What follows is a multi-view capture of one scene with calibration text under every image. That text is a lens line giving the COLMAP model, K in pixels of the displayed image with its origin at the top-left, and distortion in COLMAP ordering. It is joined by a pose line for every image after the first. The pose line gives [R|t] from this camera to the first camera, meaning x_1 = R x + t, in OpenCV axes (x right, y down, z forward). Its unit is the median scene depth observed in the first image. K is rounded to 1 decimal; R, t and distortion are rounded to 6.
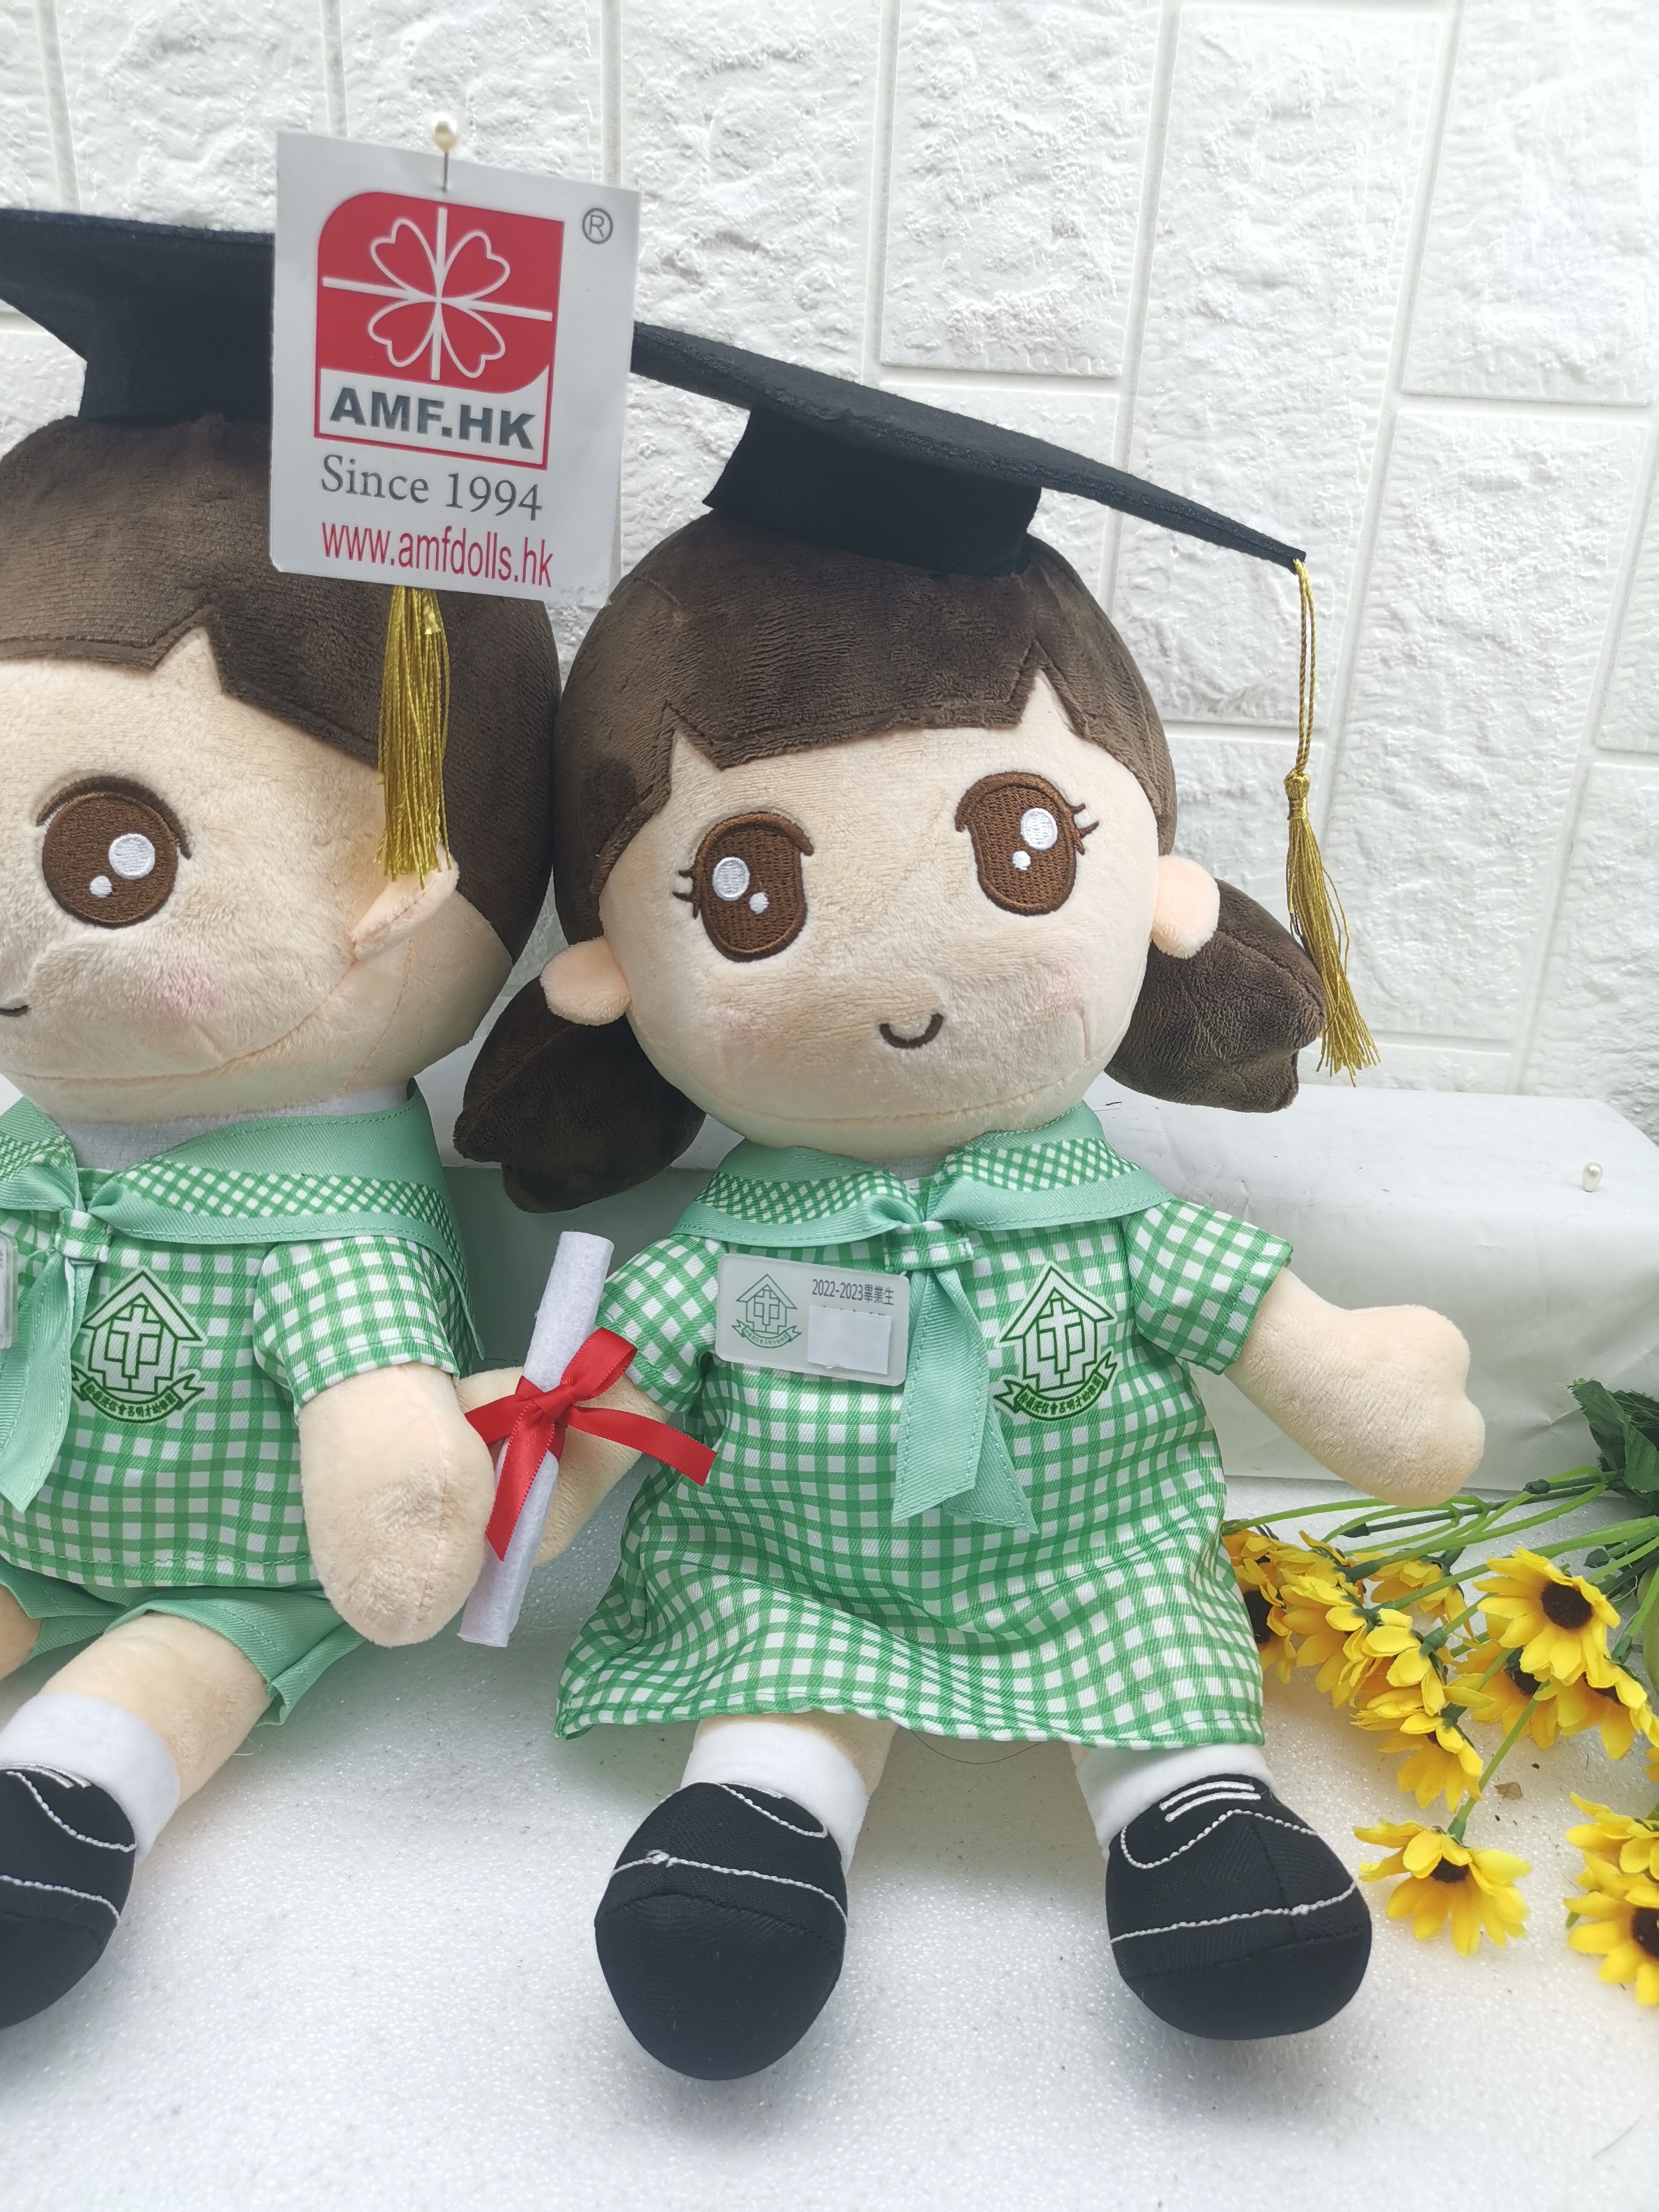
lens RADIAL K [[1755.3, 0, 839.2], [0, 1755.3, 1120.8], [0, 0, 1]] dist [0.020981, -0.028189]
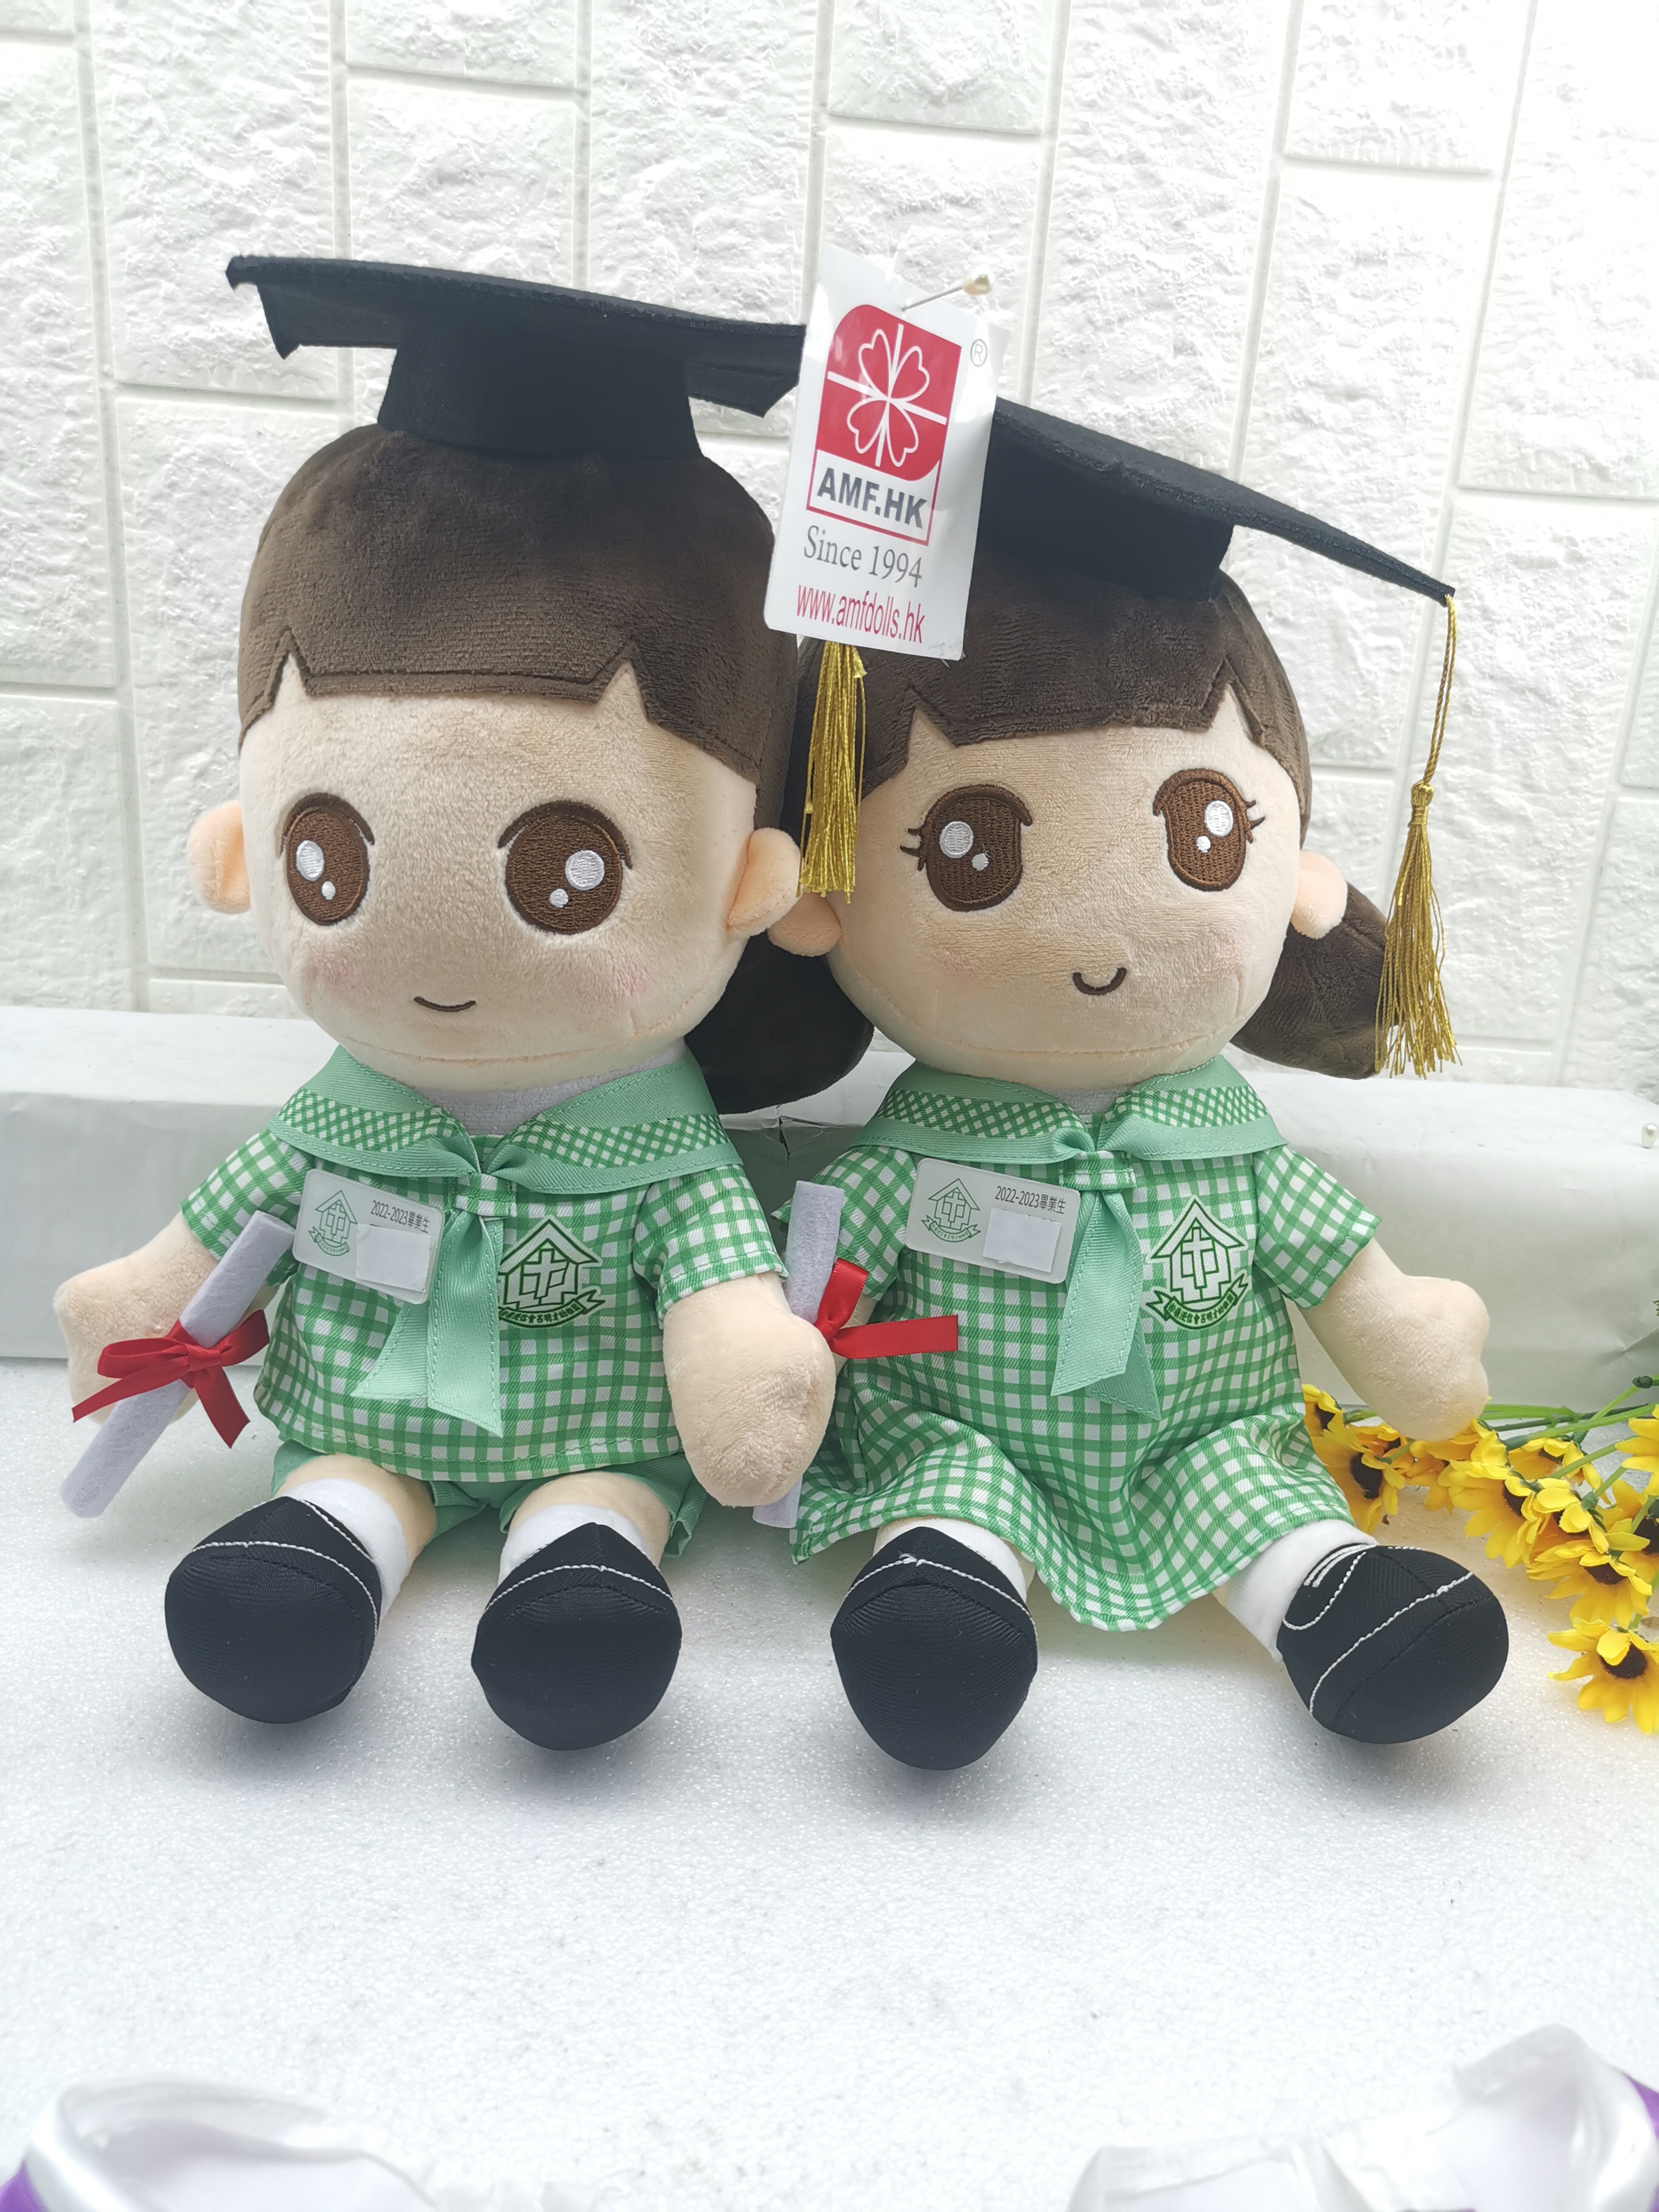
lens RADIAL K [[1755.3, 0, 842.4], [0, 1755.3, 1119.7], [0, 0, 1]] dist [0.020981, -0.028189]
pose [[0.997678, -0.005004, 0.067918, -0.194320], [0.010985, 0.996062, -0.087972, 0.123840], [-0.067210, 0.088514, 0.993805, -0.133649]]
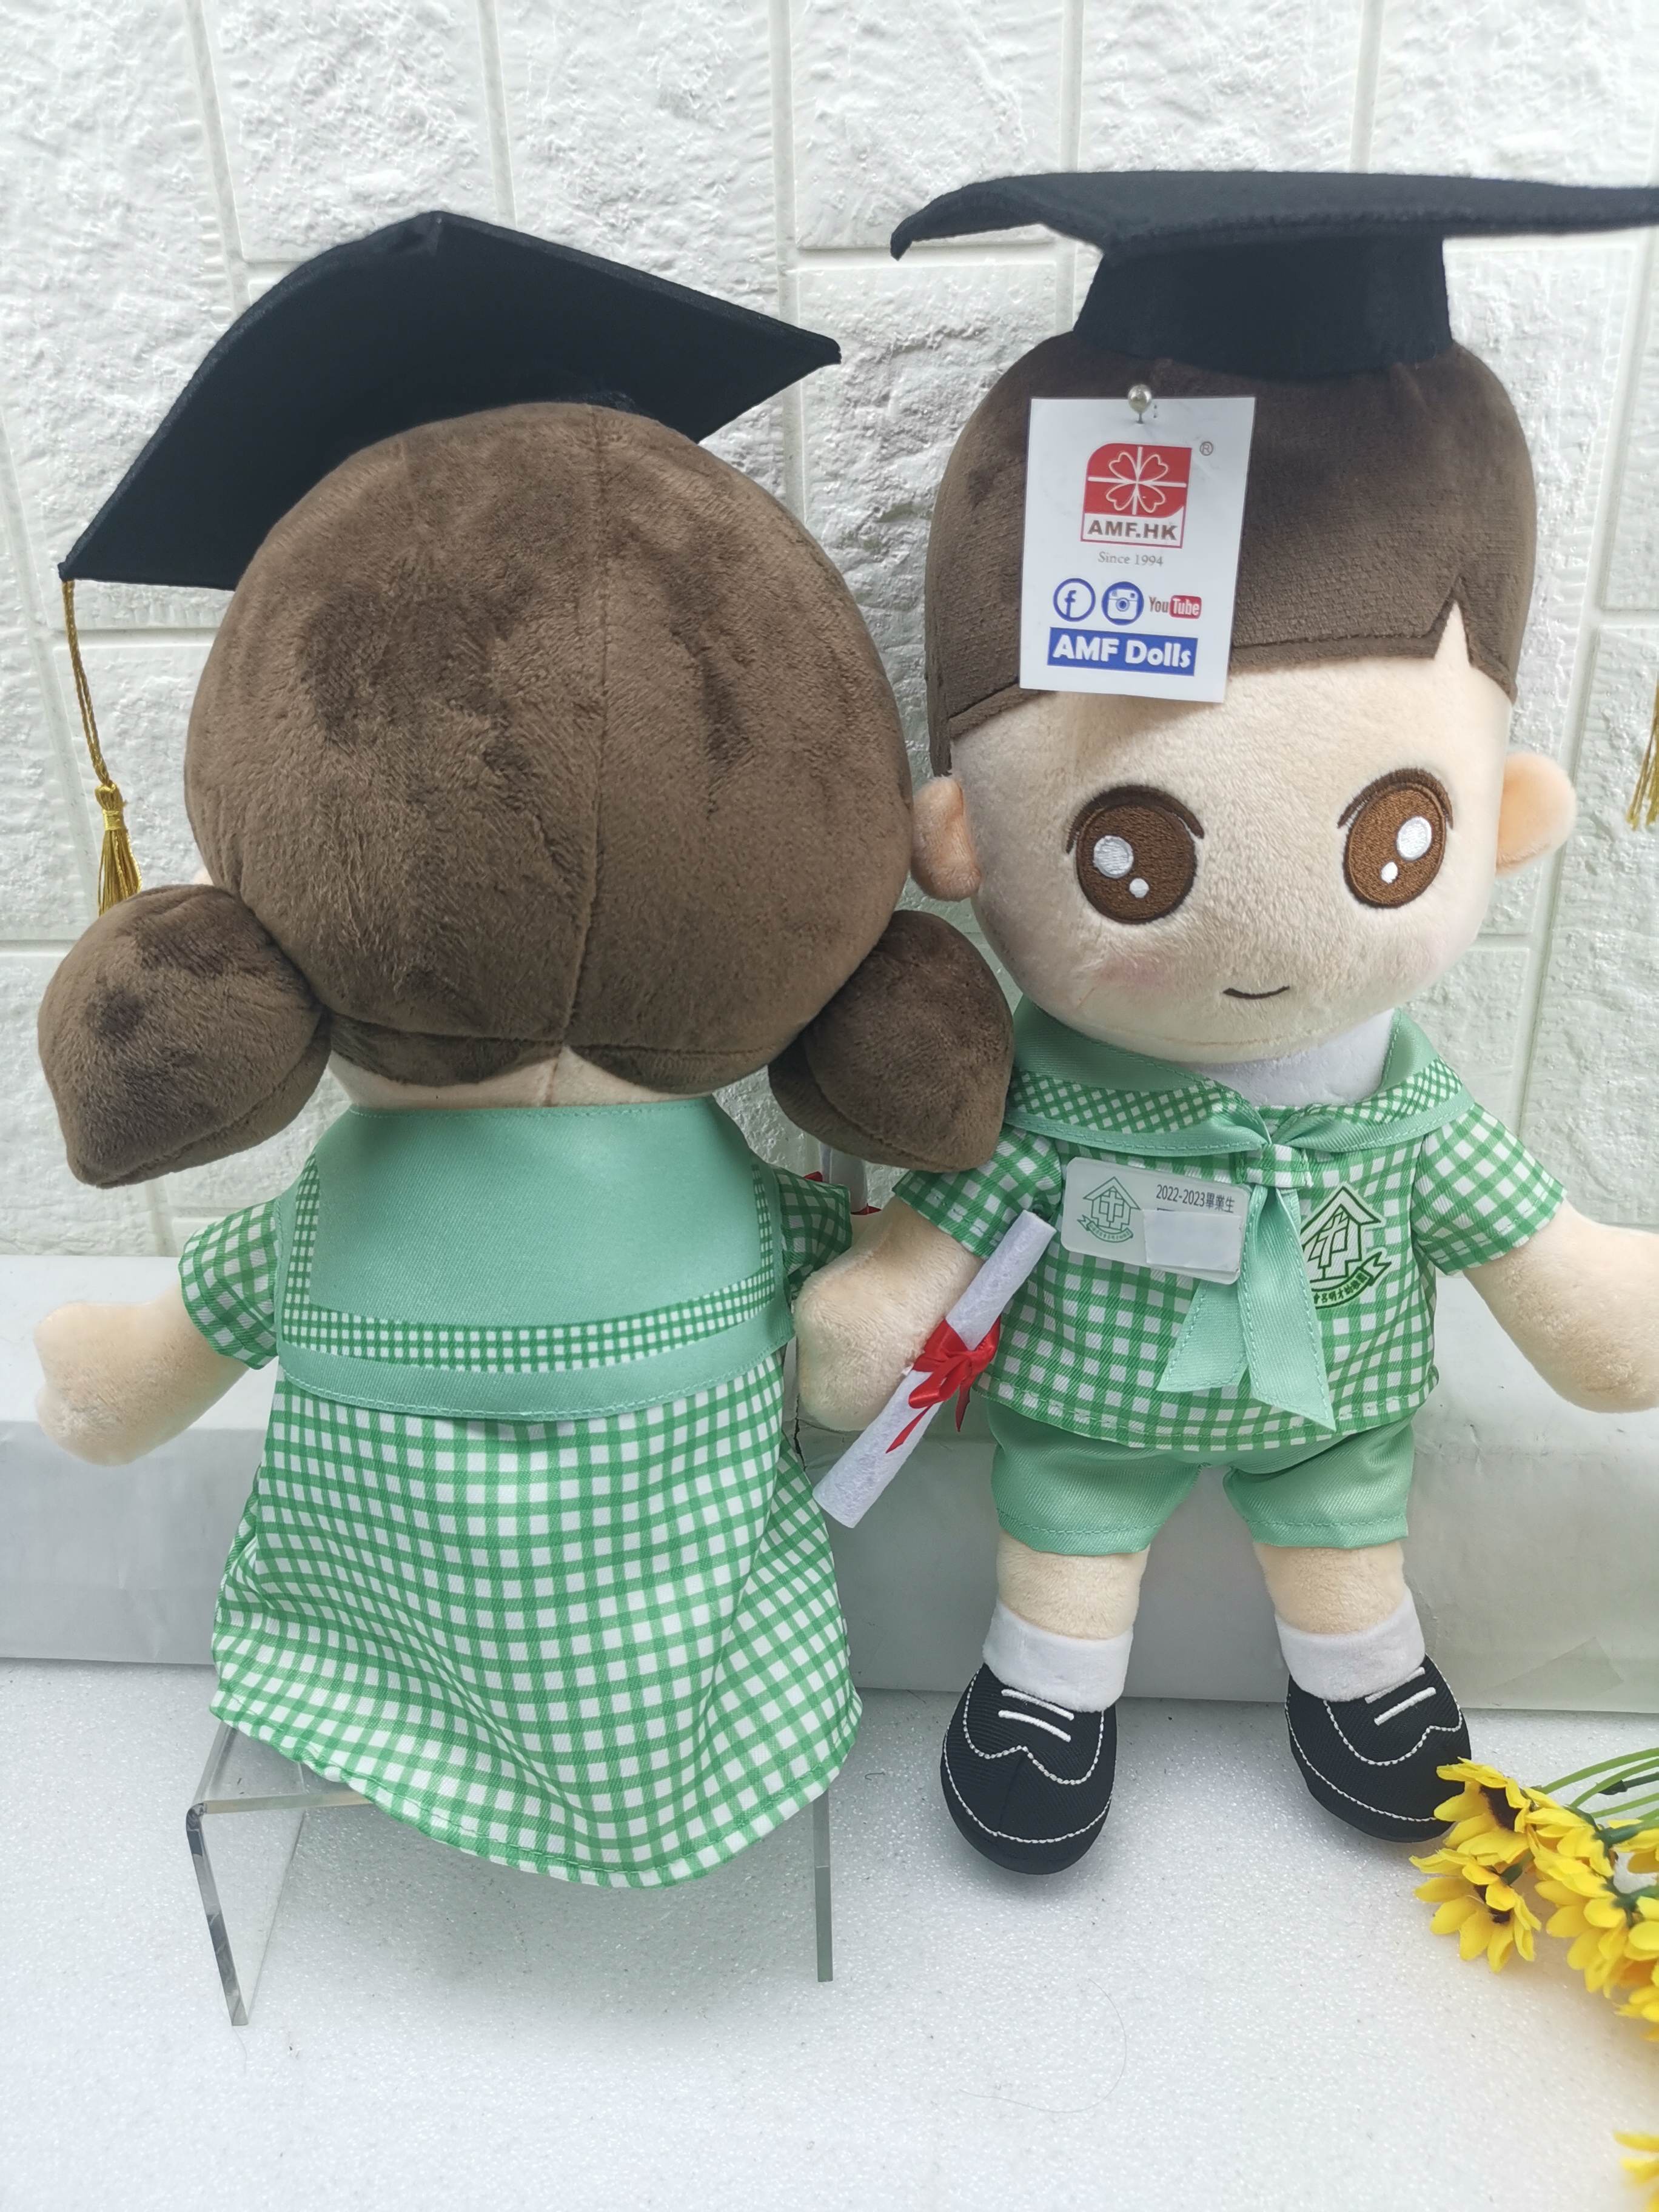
lens RADIAL K [[1755.3, 0, 843.5], [0, 1755.3, 1111.2], [0, 0, 1]] dist [0.020981, -0.028189]
pose [[0.995493, -0.041457, -0.085298, -0.030050], [0.043088, 0.998920, 0.017376, -0.179775], [0.084486, -0.020973, 0.996204, -0.018392]]
